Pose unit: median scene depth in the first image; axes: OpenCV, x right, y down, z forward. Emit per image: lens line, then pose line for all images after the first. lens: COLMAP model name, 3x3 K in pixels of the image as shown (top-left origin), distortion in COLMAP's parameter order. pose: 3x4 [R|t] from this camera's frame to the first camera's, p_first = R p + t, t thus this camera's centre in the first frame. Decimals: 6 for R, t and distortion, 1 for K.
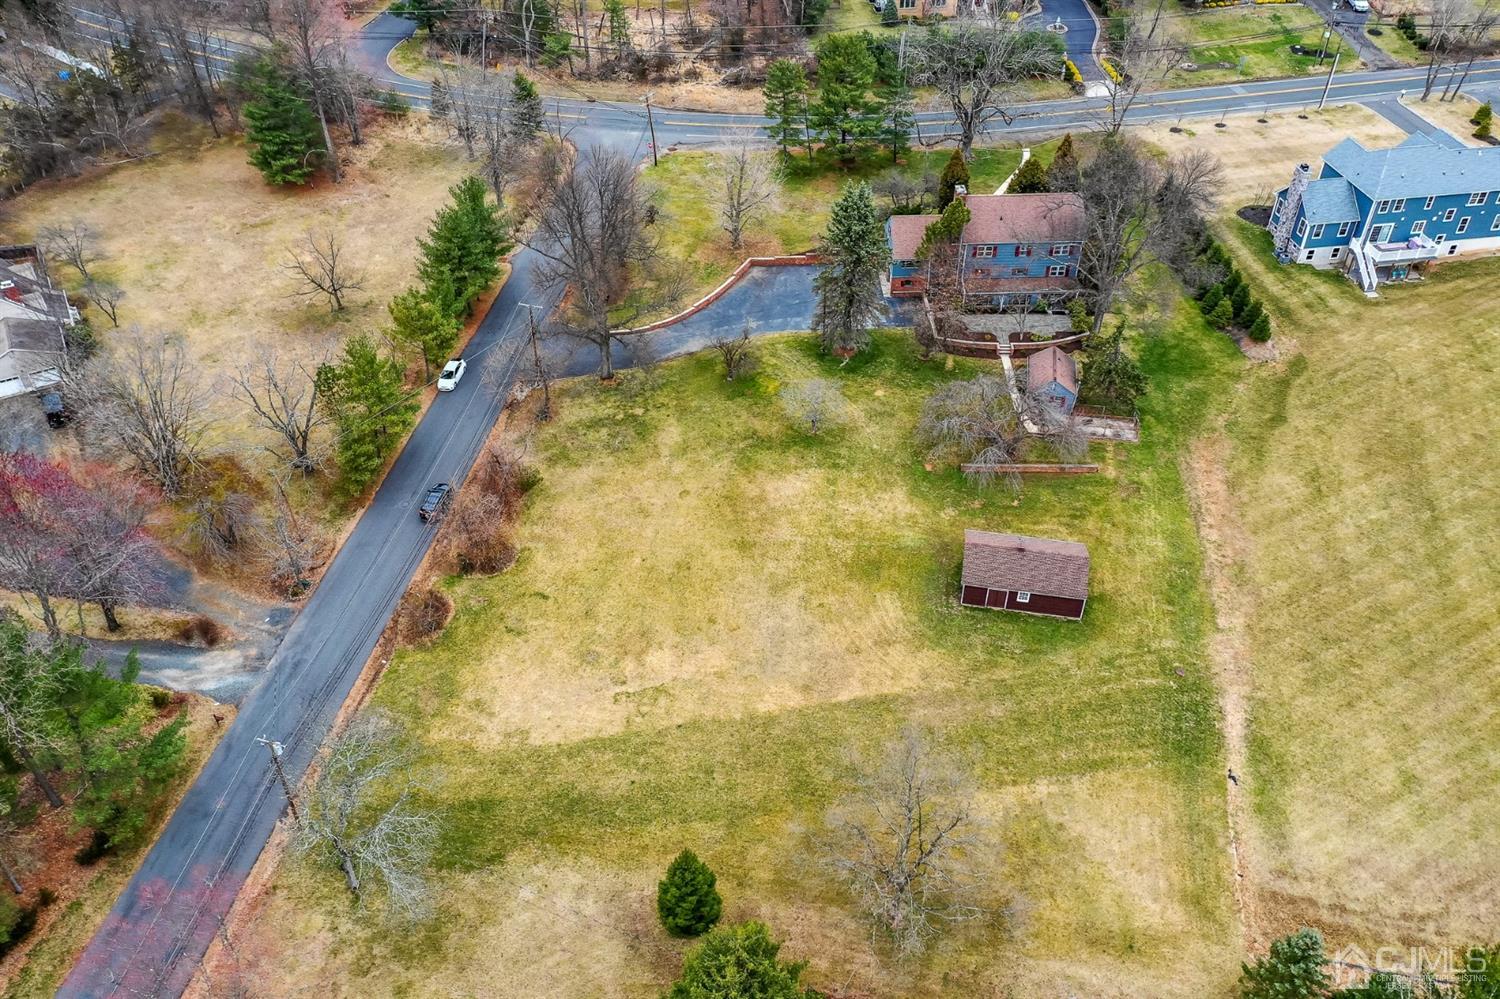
lens RADIAL K [[1188.1, 0, 750.0], [0, 1188.1, 499.5], [0, 0, 1]] dist [0.005621, -0.001992]
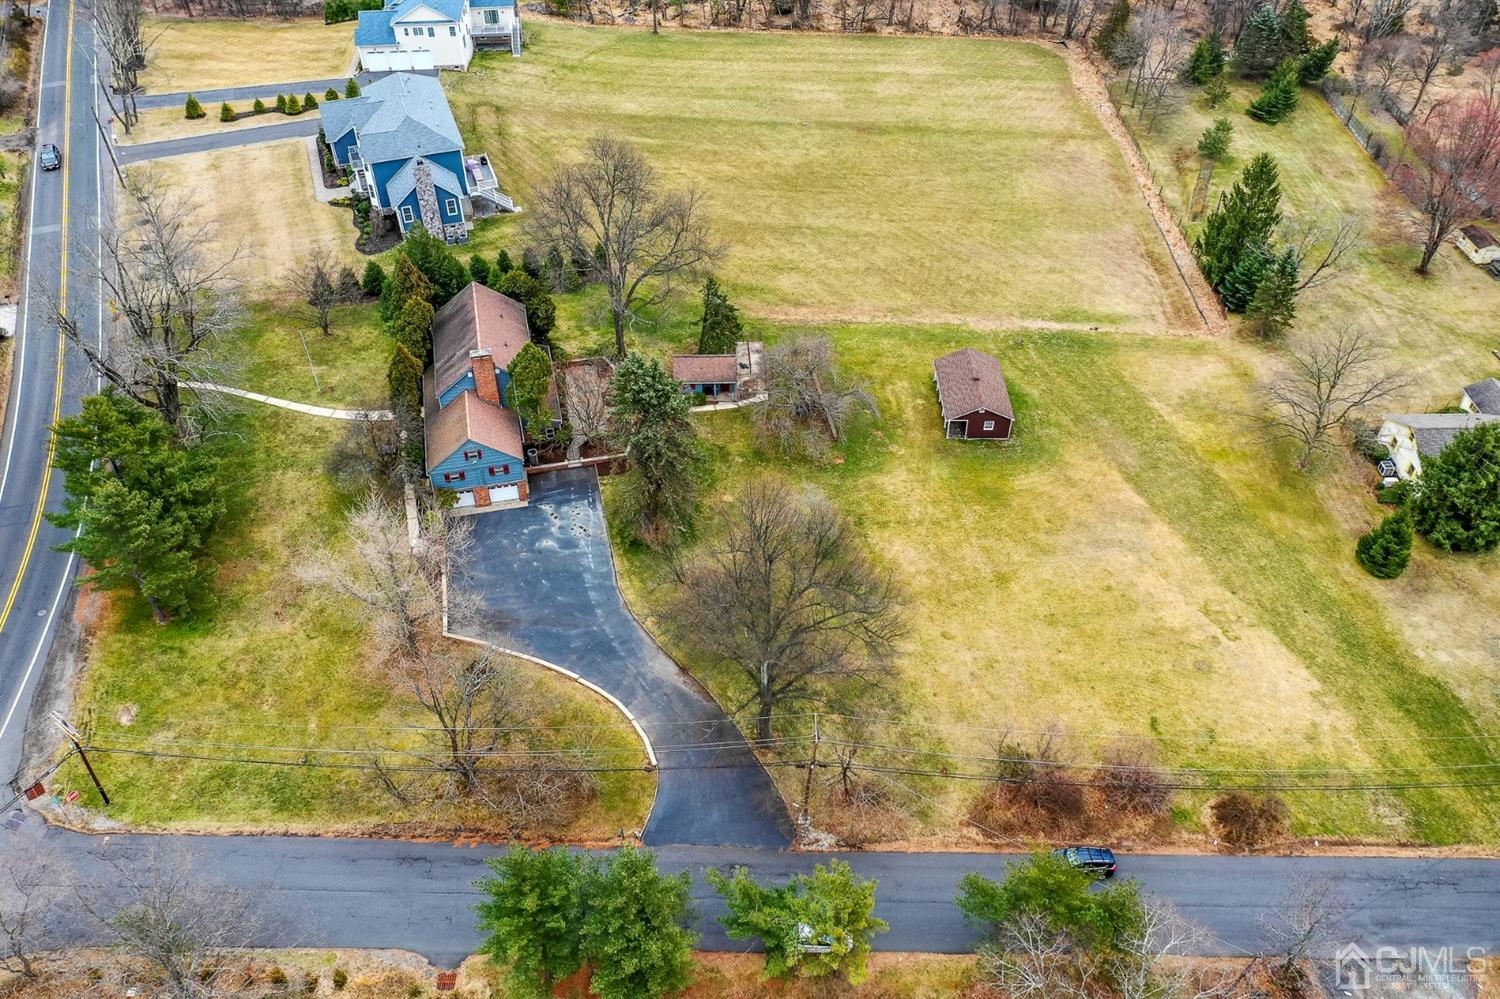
lens RADIAL K [[1188.1, 0, 750.0], [0, 1188.1, 499.5], [0, 0, 1]] dist [0.005621, -0.001992]
pose [[-0.197689, -0.652730, 0.731343, -0.545818], [0.630223, 0.486813, 0.604840, -0.613293], [-0.750825, 0.580479, 0.315127, 0.685763]]
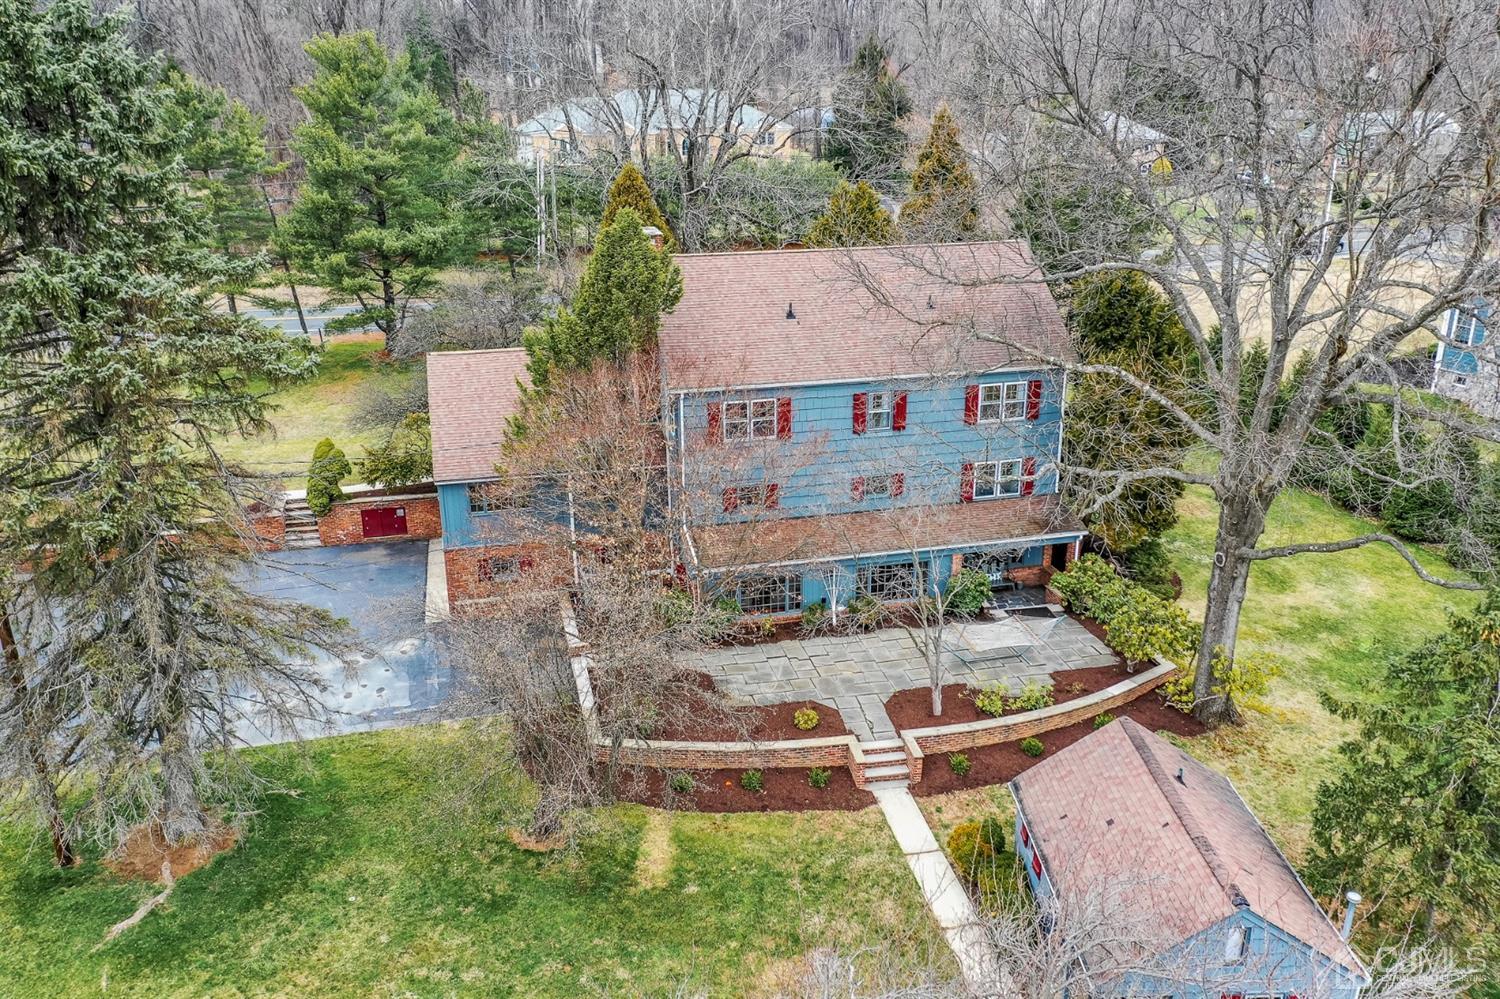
lens RADIAL K [[1188.1, 0, 750.0], [0, 1188.1, 499.5], [0, 0, 1]] dist [0.005621, -0.001992]
pose [[0.978924, -0.067617, 0.192706, 0.148037], [0.131646, 0.930319, -0.342311, -0.098466], [-0.156132, 0.360465, 0.919613, 0.777559]]
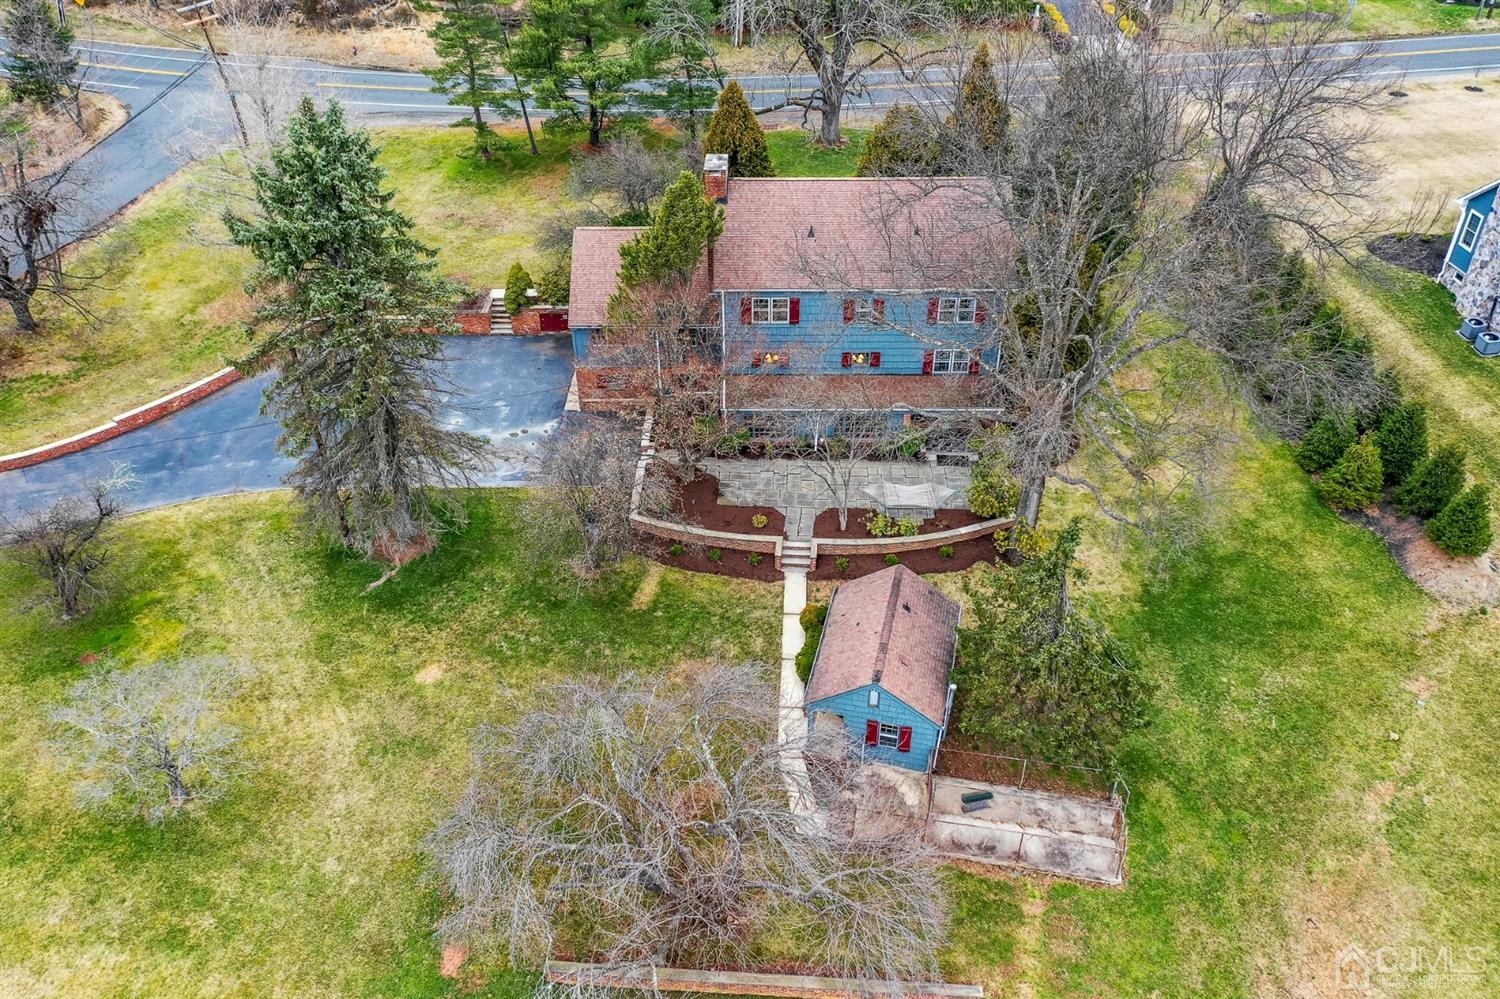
lens RADIAL K [[1188.1, 0, 750.0], [0, 1188.1, 499.5], [0, 0, 1]] dist [0.005621, -0.001992]
pose [[0.998851, 0.027026, -0.039564, 0.217272], [-0.029561, 0.997450, -0.064953, -0.120331], [0.037708, 0.066048, 0.997104, 0.614718]]
